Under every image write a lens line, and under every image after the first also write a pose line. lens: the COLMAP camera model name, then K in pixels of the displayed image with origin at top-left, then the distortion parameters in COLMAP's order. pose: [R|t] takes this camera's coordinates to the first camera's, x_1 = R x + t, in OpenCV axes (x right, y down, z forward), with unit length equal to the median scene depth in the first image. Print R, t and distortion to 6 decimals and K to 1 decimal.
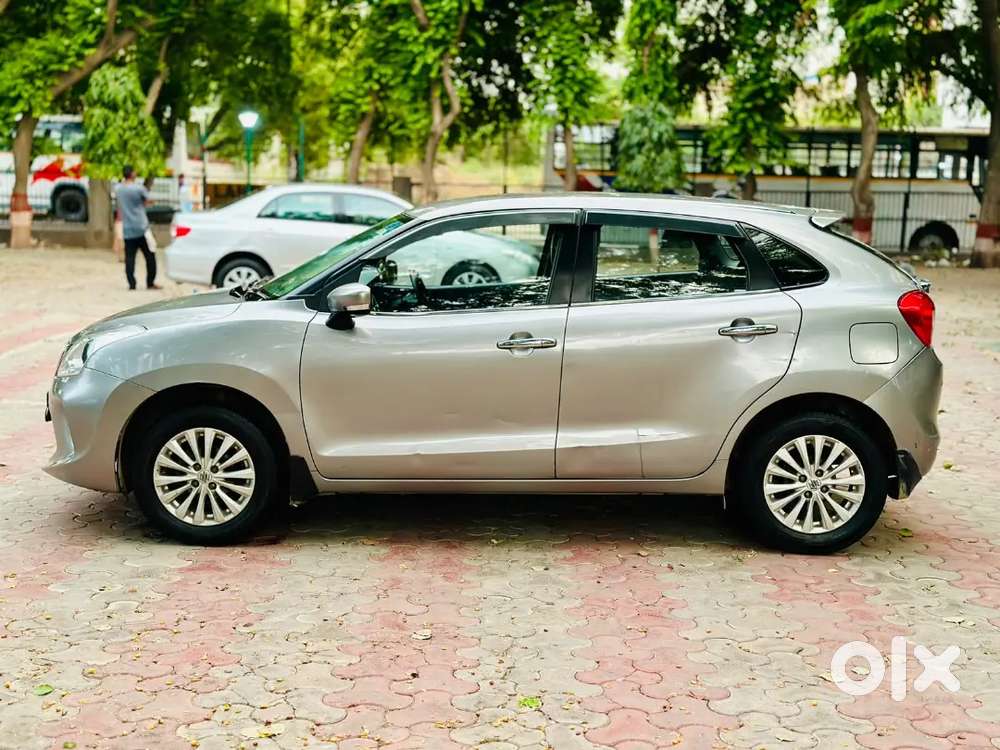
lens RADIAL K [[1374.7, 0, 500.0], [0, 1374.7, 375.0], [0, 0, 1]] dist [0.201237, -0.446889]
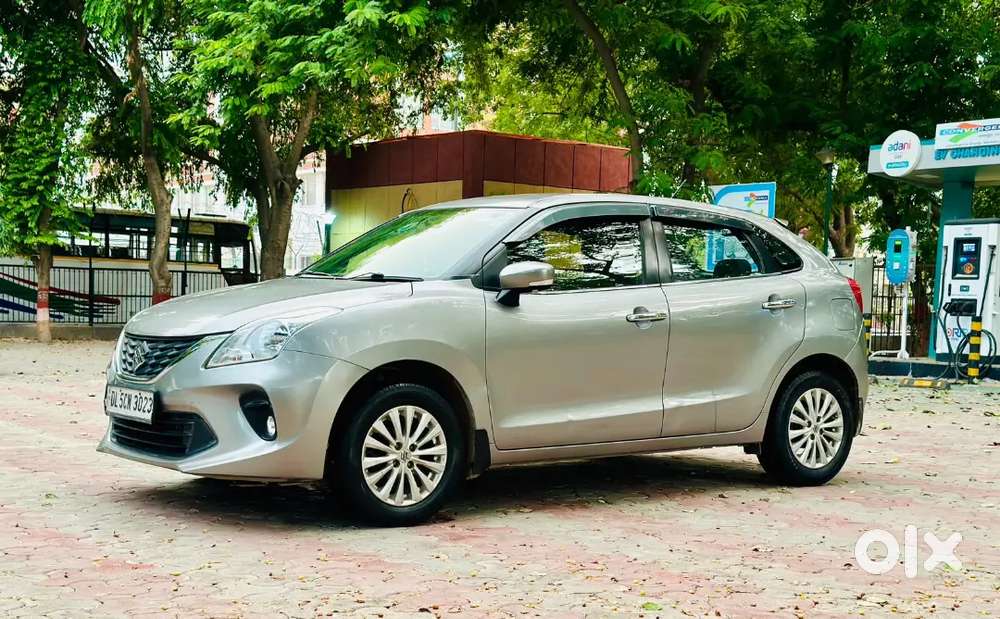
lens RADIAL K [[1379.8, 0, 500.7], [0, 1379.8, 361.0], [0, 0, 1]] dist [0.146185, -0.104601]
pose [[0.802155, -0.028878, 0.596417, -0.742092], [0.077292, 0.995448, -0.055755, 0.066090], [-0.592092, 0.090822, 0.800736, 0.161312]]
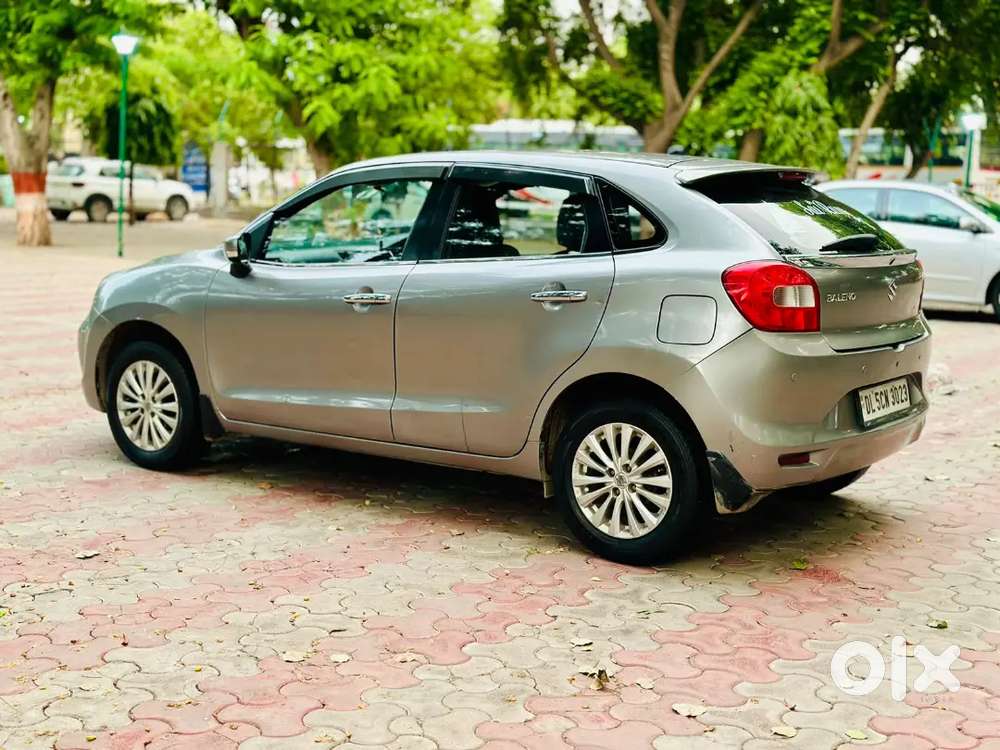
lens RADIAL K [[1374.7, 0, 500.0], [0, 1374.7, 375.0], [0, 0, 1]] dist [0.201237, -0.446889]
pose [[0.808787, 0.080176, -0.582611, 0.654479], [-0.088447, 0.995979, 0.014278, 0.008232], [0.581412, 0.039983, 0.812626, 0.260805]]
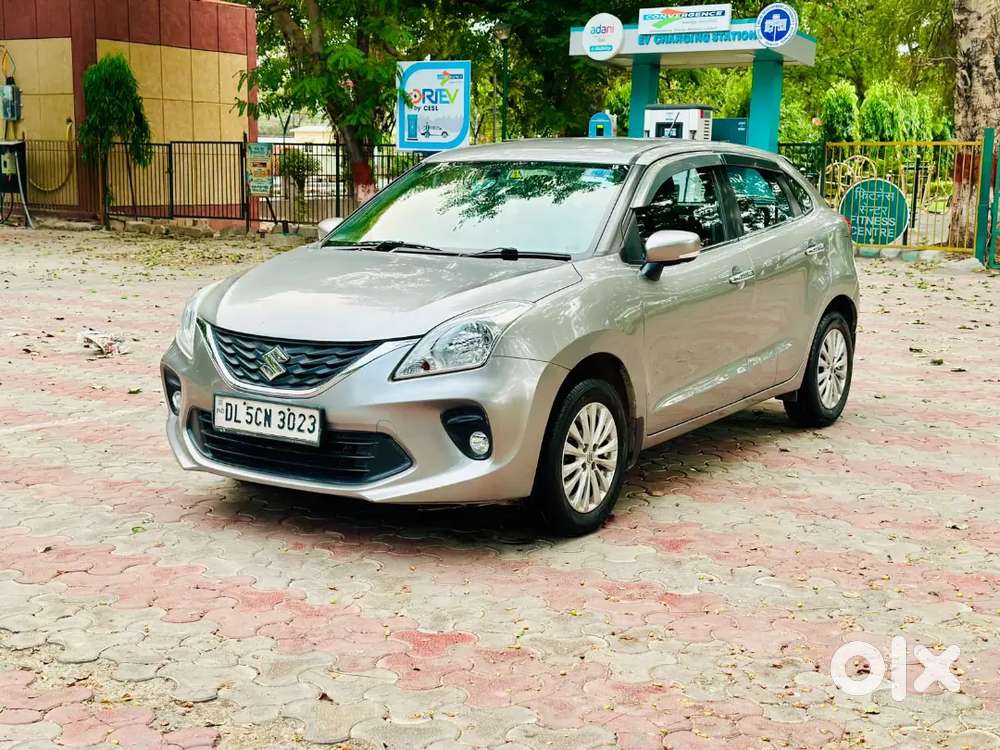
lens RADIAL K [[1374.7, 0, 500.0], [0, 1374.7, 375.0], [0, 0, 1]] dist [0.201237, -0.446889]
pose [[0.553091, -0.146771, 0.820091, -0.969039], [0.118921, 0.988188, 0.096652, -0.073060], [-0.824590, 0.044069, 0.564012, 0.537520]]
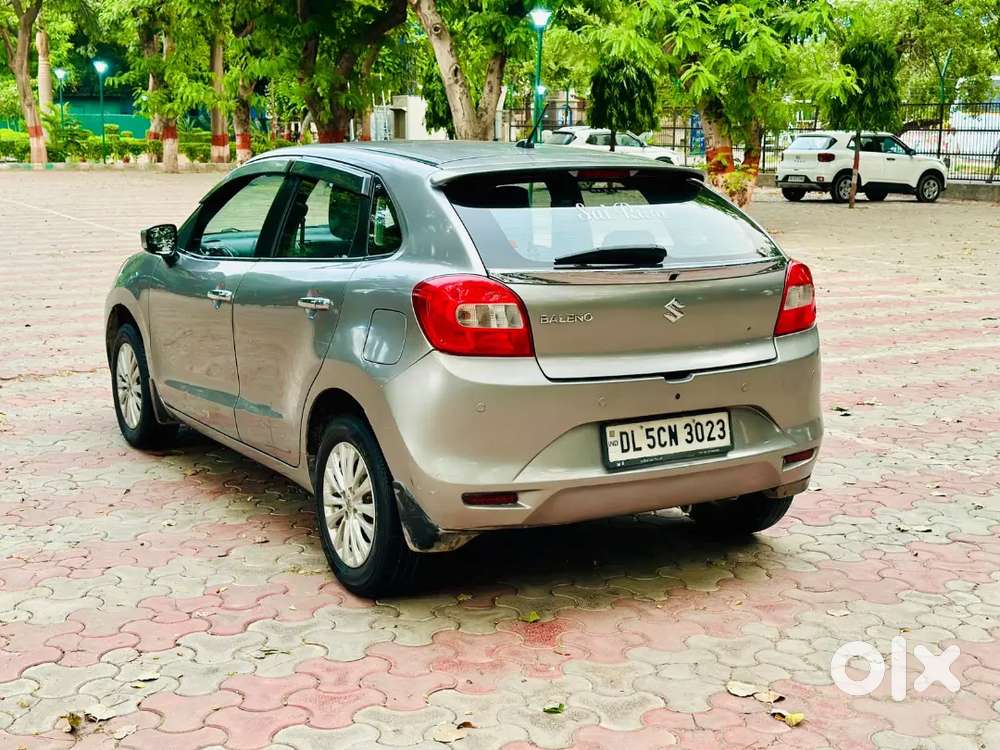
lens RADIAL K [[1374.7, 0, 500.0], [0, 1374.7, 375.0], [0, 0, 1]] dist [0.201237, -0.446889]
pose [[0.508375, 0.136053, -0.850320, 0.932230], [-0.120063, 0.988994, 0.086460, -0.073779], [0.852725, 0.058137, 0.519115, 0.655412]]
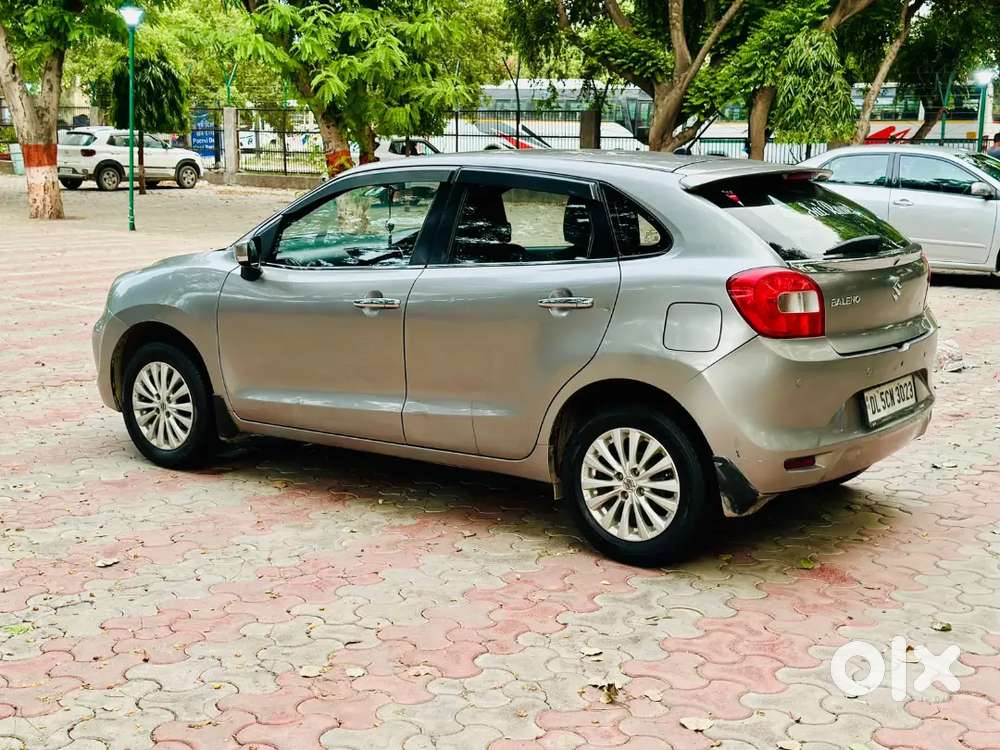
lens RADIAL K [[1374.7, 0, 500.0], [0, 1374.7, 375.0], [0, 0, 1]] dist [0.201237, -0.446889]
pose [[0.804217, 0.087133, -0.587913, 0.661047], [-0.073802, 0.996180, 0.046686, -0.023818], [0.589735, 0.005844, 0.807576, 0.252631]]
